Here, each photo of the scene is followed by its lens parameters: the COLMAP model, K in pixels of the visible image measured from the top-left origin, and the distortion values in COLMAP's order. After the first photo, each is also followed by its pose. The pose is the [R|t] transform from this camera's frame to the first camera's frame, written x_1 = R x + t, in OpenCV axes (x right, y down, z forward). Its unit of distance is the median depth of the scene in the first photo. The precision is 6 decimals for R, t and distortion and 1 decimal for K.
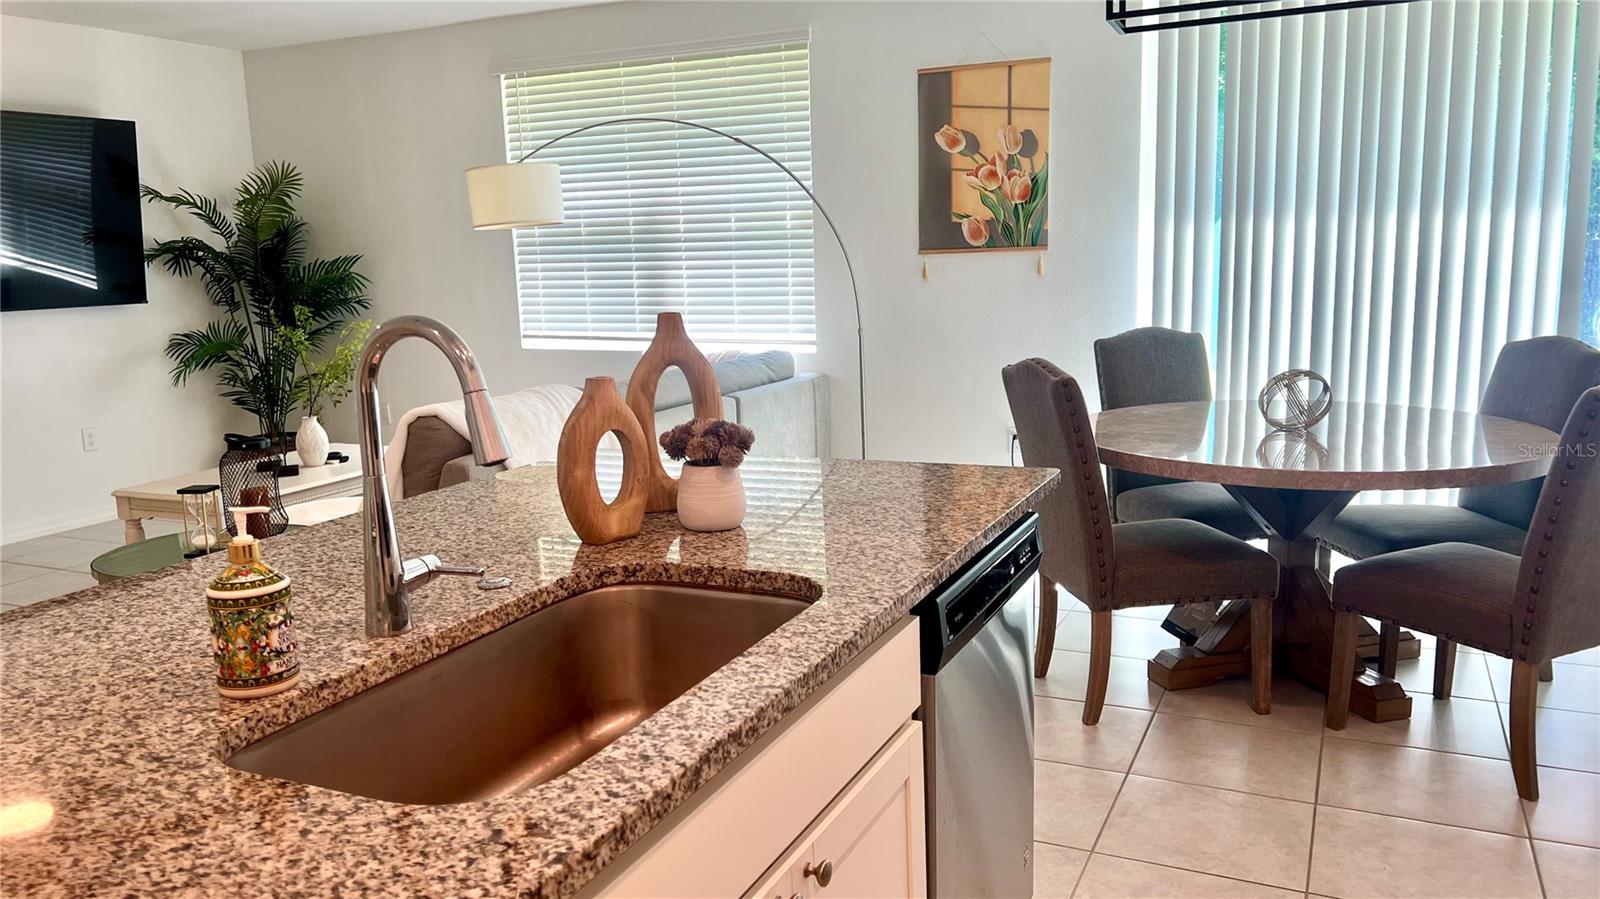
lens RADIAL K [[1200.1, 0, 800.0], [0, 1200.1, 449.5], [0, 0, 1]] dist [-0.001876, -0.001565]
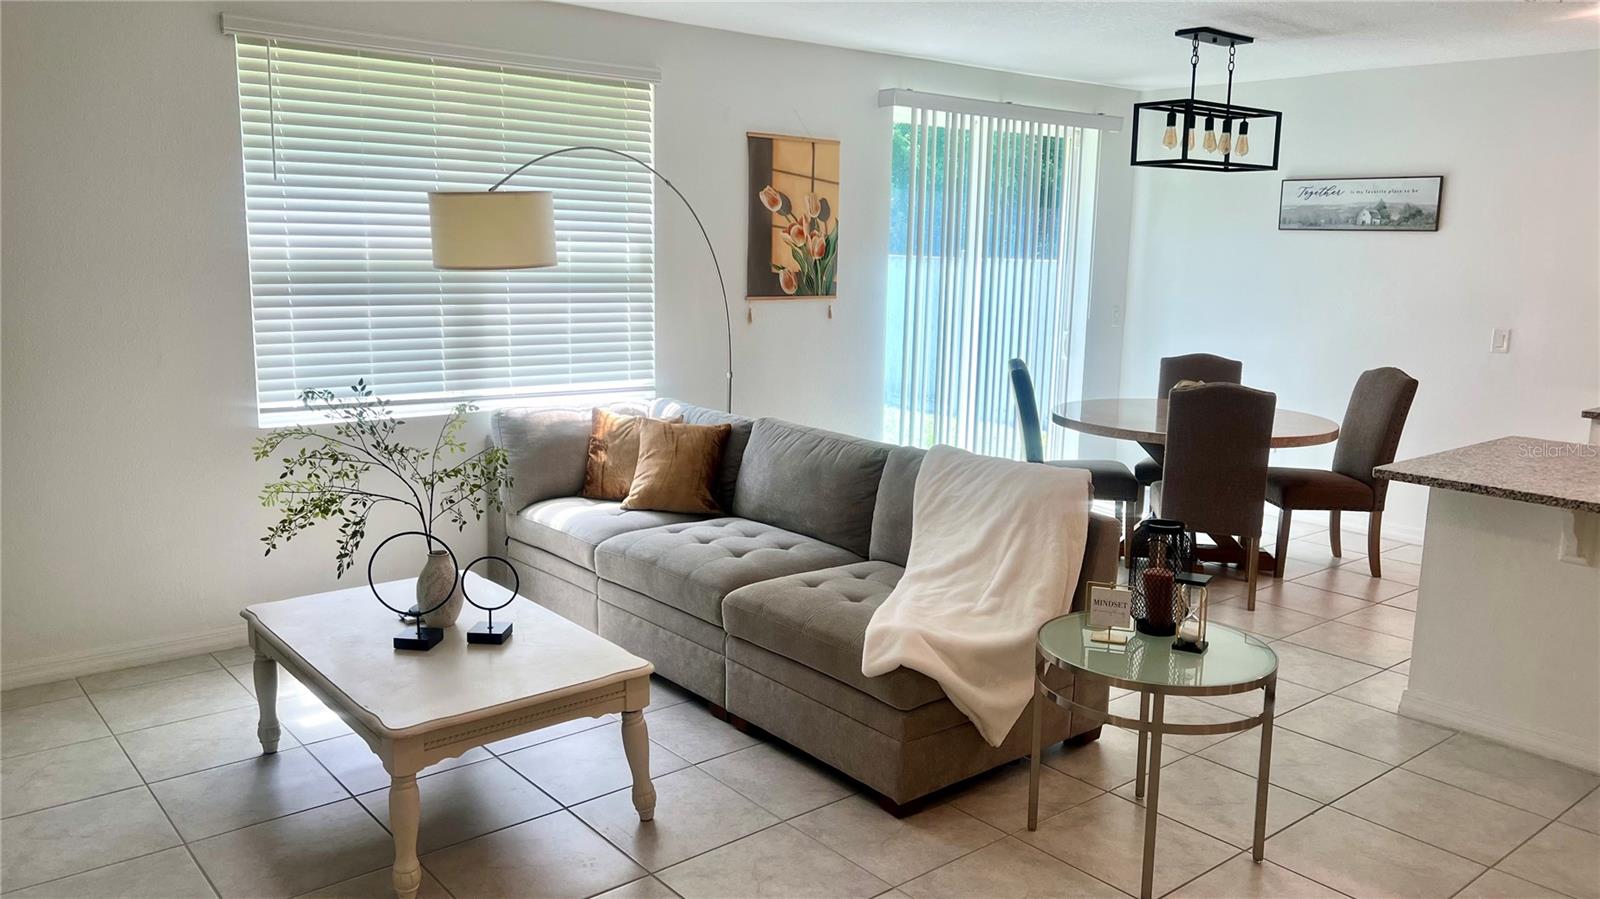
lens RADIAL K [[1200.1, 0, 800.0], [0, 1200.1, 449.5], [0, 0, 1]] dist [-0.001876, -0.001565]
pose [[0.416947, -0.100210, 0.903390, -0.902923], [0.136406, 0.989546, 0.046811, -0.076068], [-0.898637, 0.103710, 0.426258, 0.524205]]
